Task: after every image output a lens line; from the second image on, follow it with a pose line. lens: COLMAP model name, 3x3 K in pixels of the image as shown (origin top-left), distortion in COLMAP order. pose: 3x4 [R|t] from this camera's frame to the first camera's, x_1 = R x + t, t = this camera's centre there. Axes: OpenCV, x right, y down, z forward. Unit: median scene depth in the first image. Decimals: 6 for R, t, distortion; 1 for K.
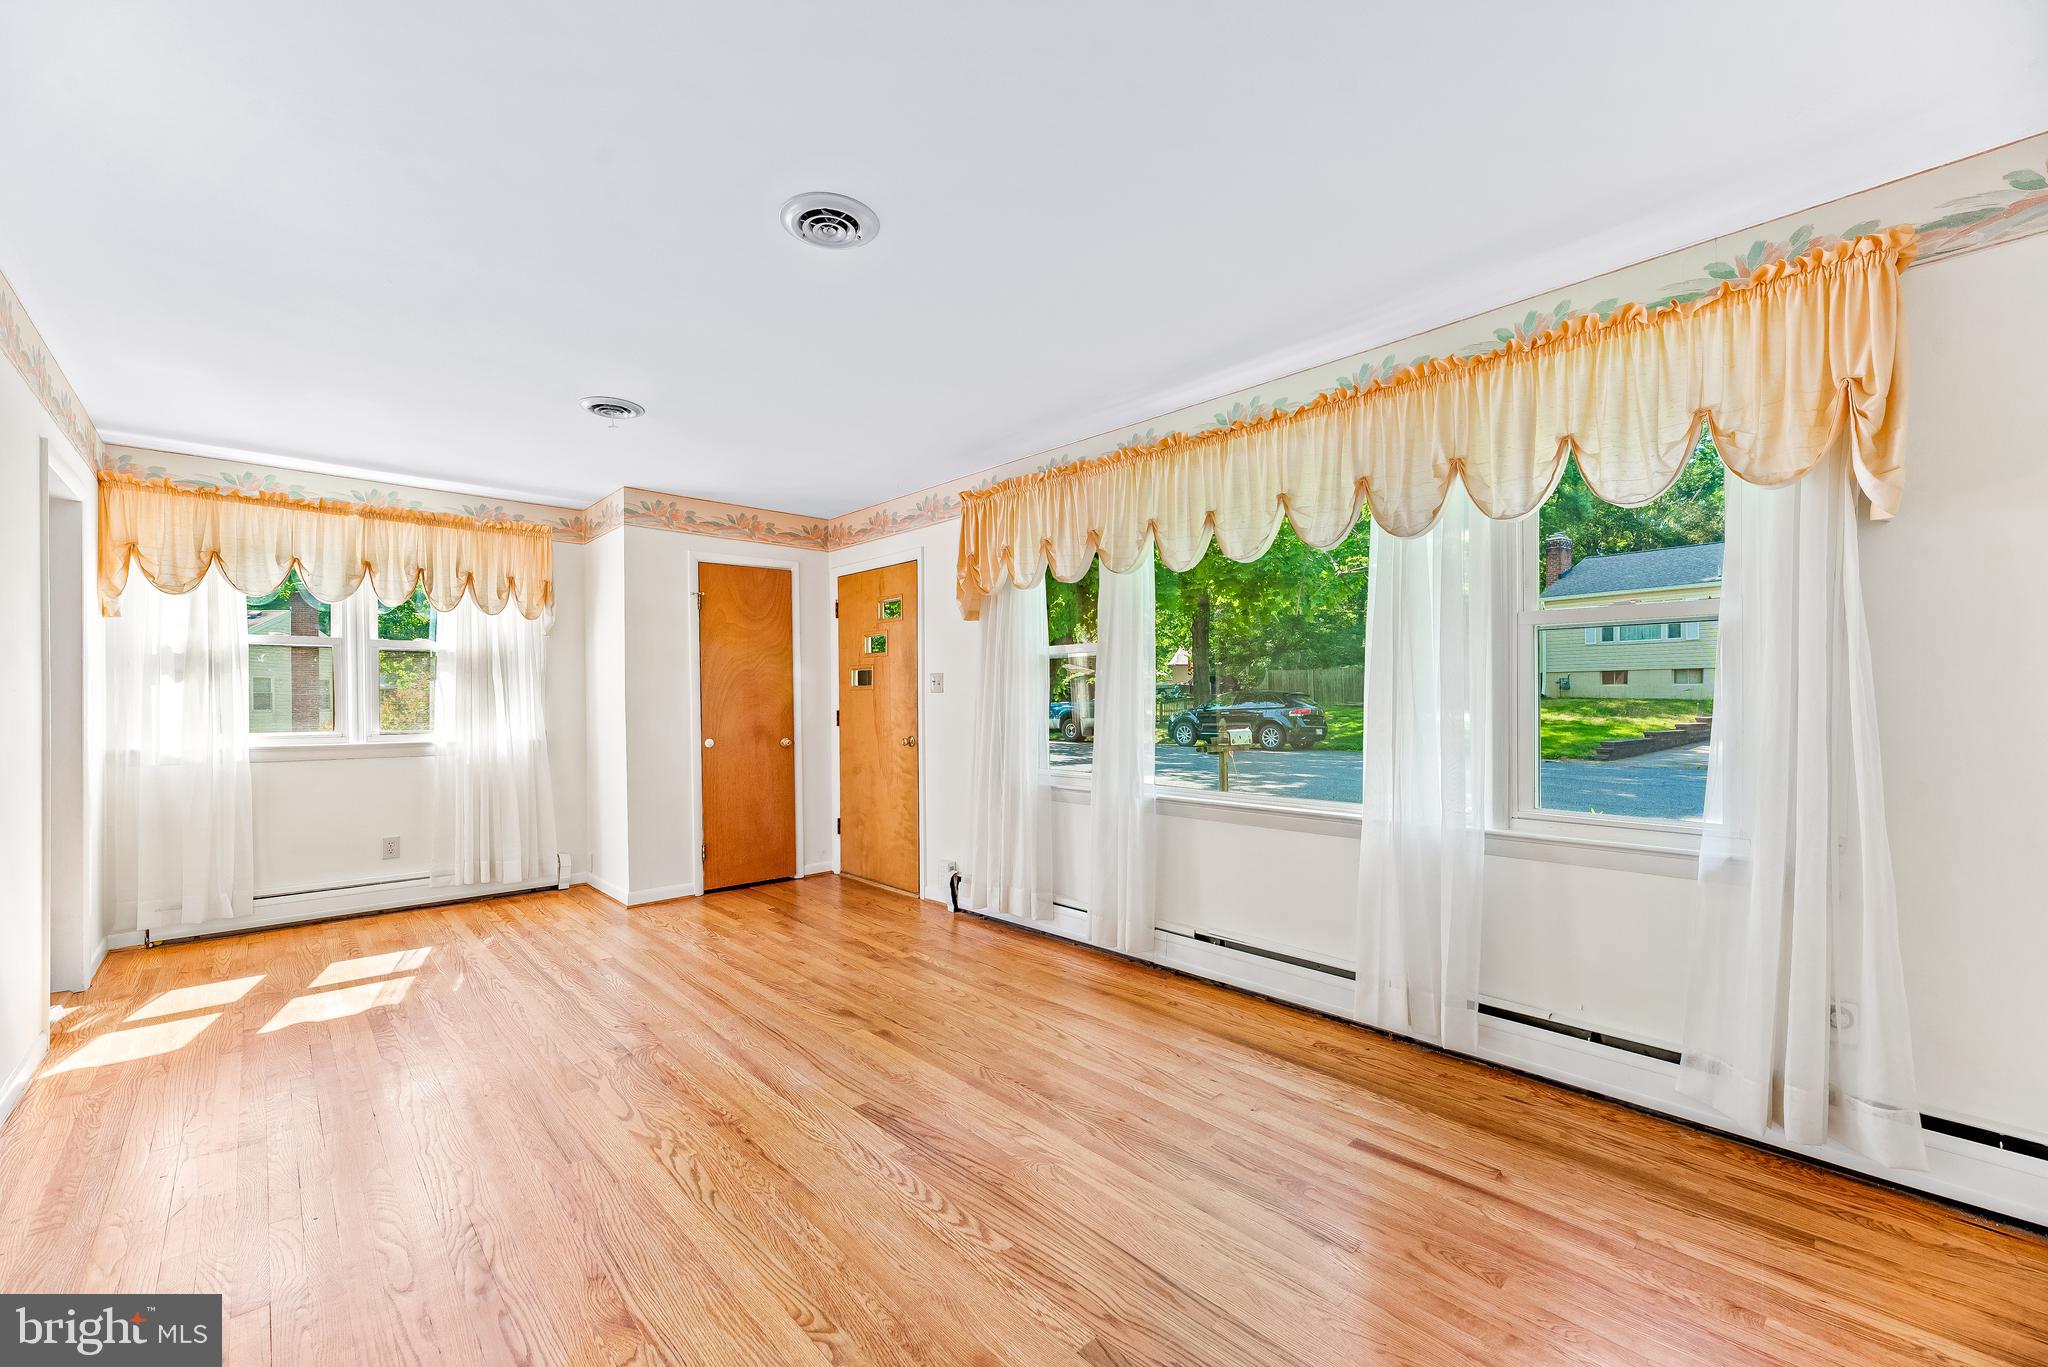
lens RADIAL K [[819.6, 0, 1027.7], [0, 819.6, 668.5], [0, 0, 1]] dist [-0.001294, -0.000194]
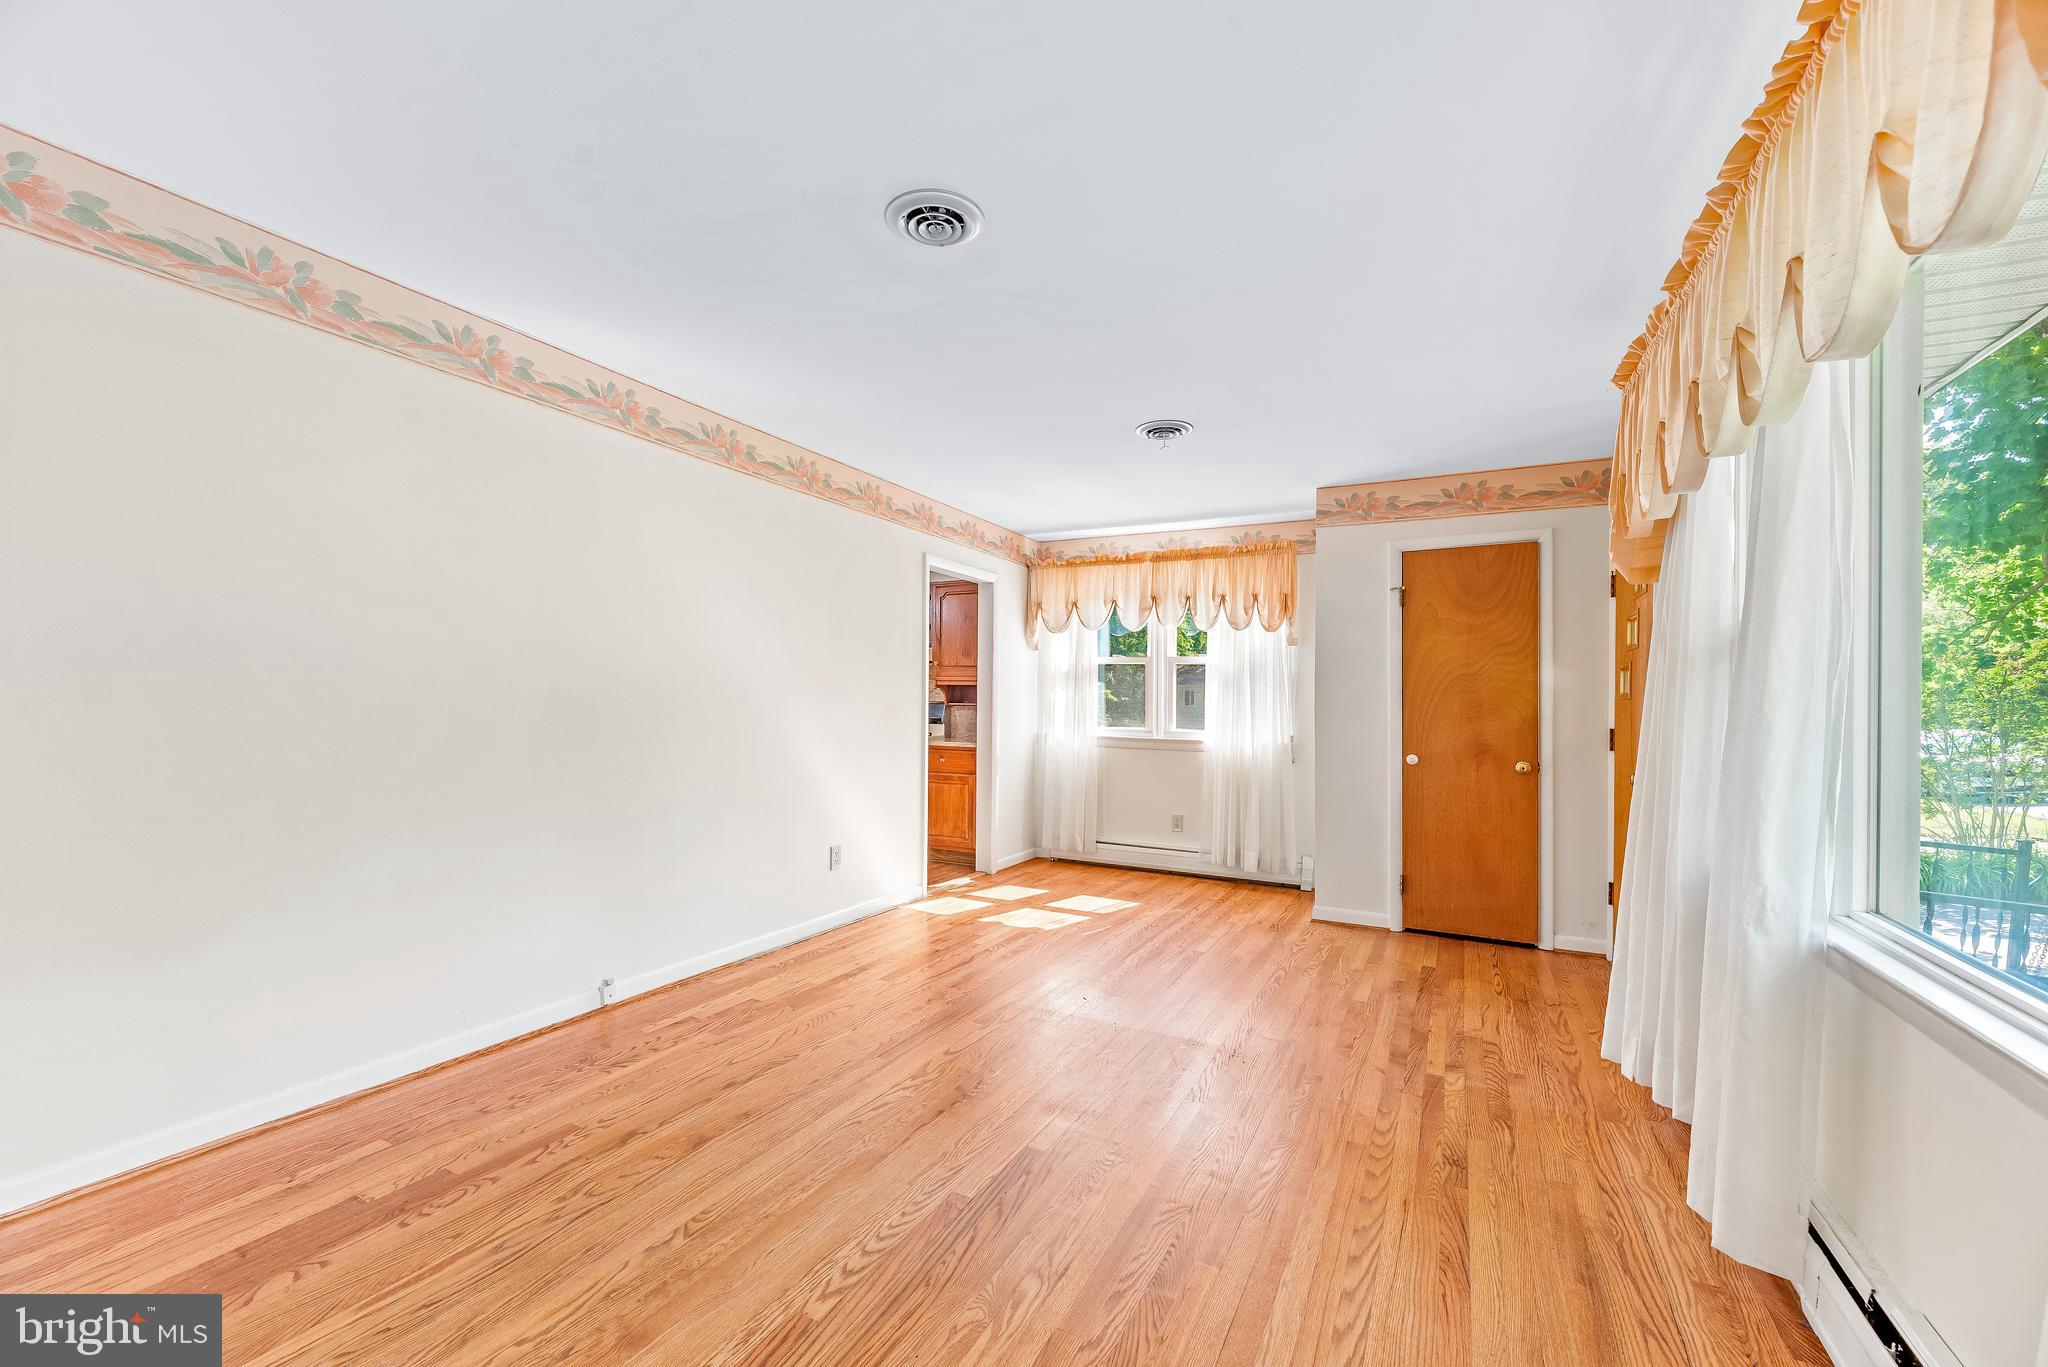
lens RADIAL K [[836.2, 0, 1013.0], [0, 836.2, 691.8], [0, 0, 1]] dist [-0.001139, 0.000102]
pose [[0.324325, -0.001683, -0.945944, 0.376366], [0.017123, 0.999845, 0.004091, 0.010287], [0.945791, -0.017524, 0.324304, 0.381787]]
